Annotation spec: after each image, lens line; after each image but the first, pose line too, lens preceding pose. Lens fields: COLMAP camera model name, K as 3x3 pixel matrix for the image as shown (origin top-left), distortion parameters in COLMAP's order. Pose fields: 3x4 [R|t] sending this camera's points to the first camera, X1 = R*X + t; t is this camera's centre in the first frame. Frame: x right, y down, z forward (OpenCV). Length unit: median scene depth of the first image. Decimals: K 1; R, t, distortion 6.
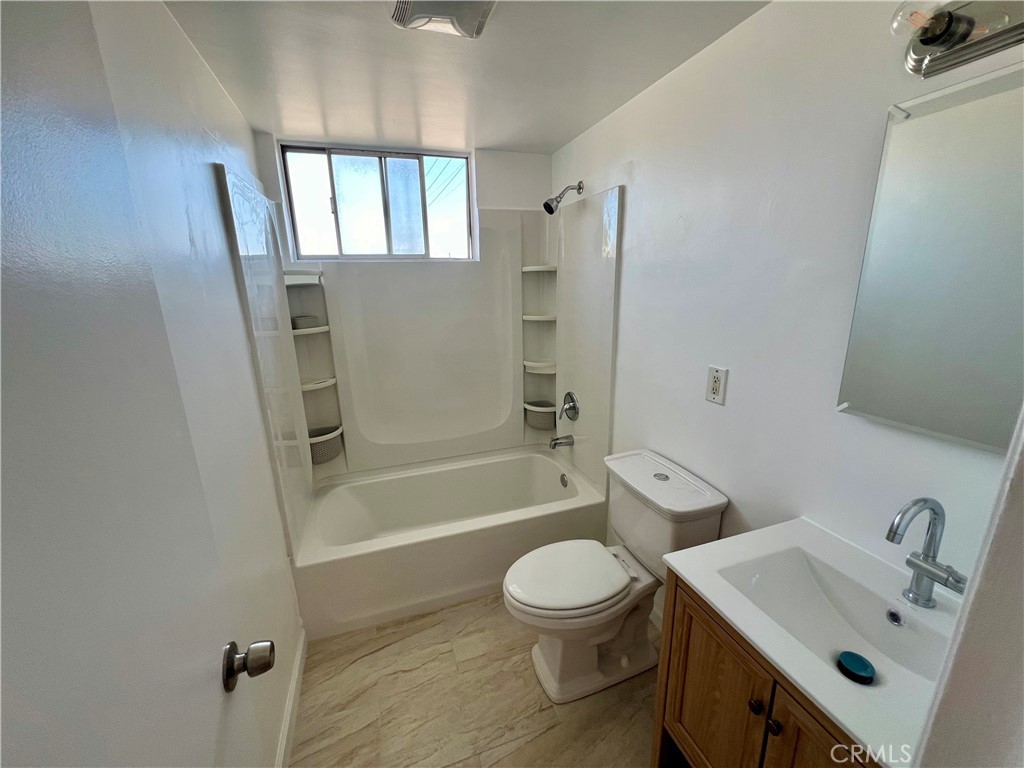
lens RADIAL K [[408.9, 0, 510.4], [0, 408.9, 388.0], [0, 0, 1]] dist [-0.002577, 0.000604]
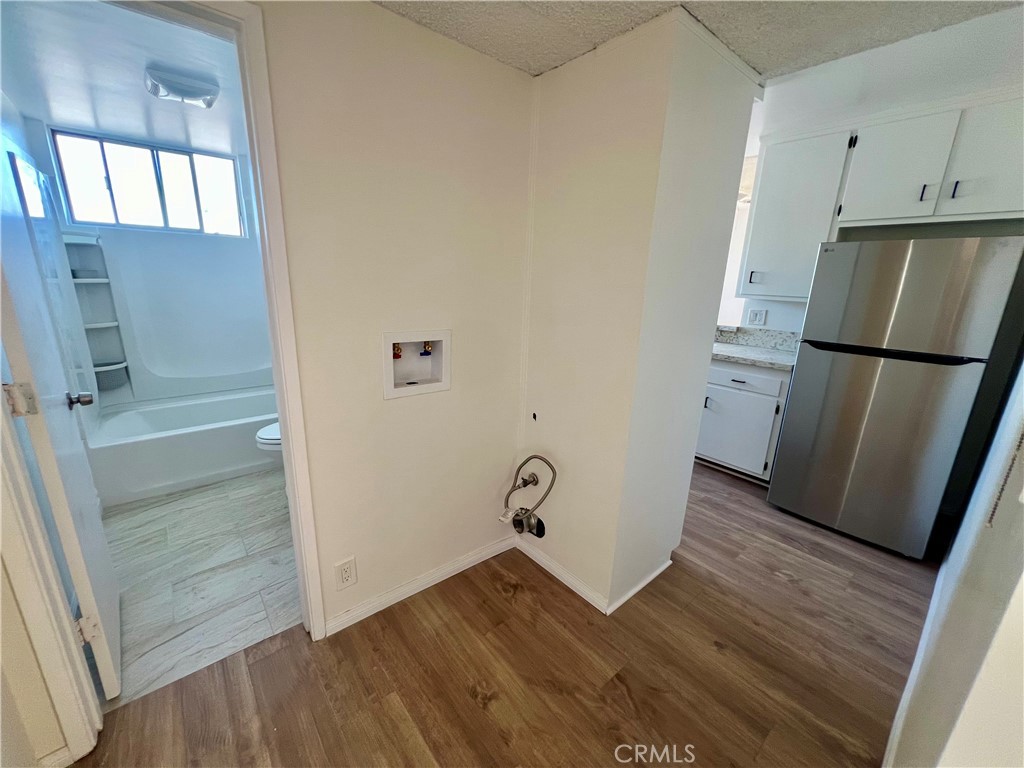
lens RADIAL K [[408.9, 0, 510.4], [0, 408.9, 388.0], [0, 0, 1]] dist [-0.002577, 0.000604]
pose [[0.931970, -0.042421, 0.360046, 0.249595], [0.037687, 0.999086, 0.020164, 0.209926], [-0.360572, -0.005224, 0.932717, -0.638669]]
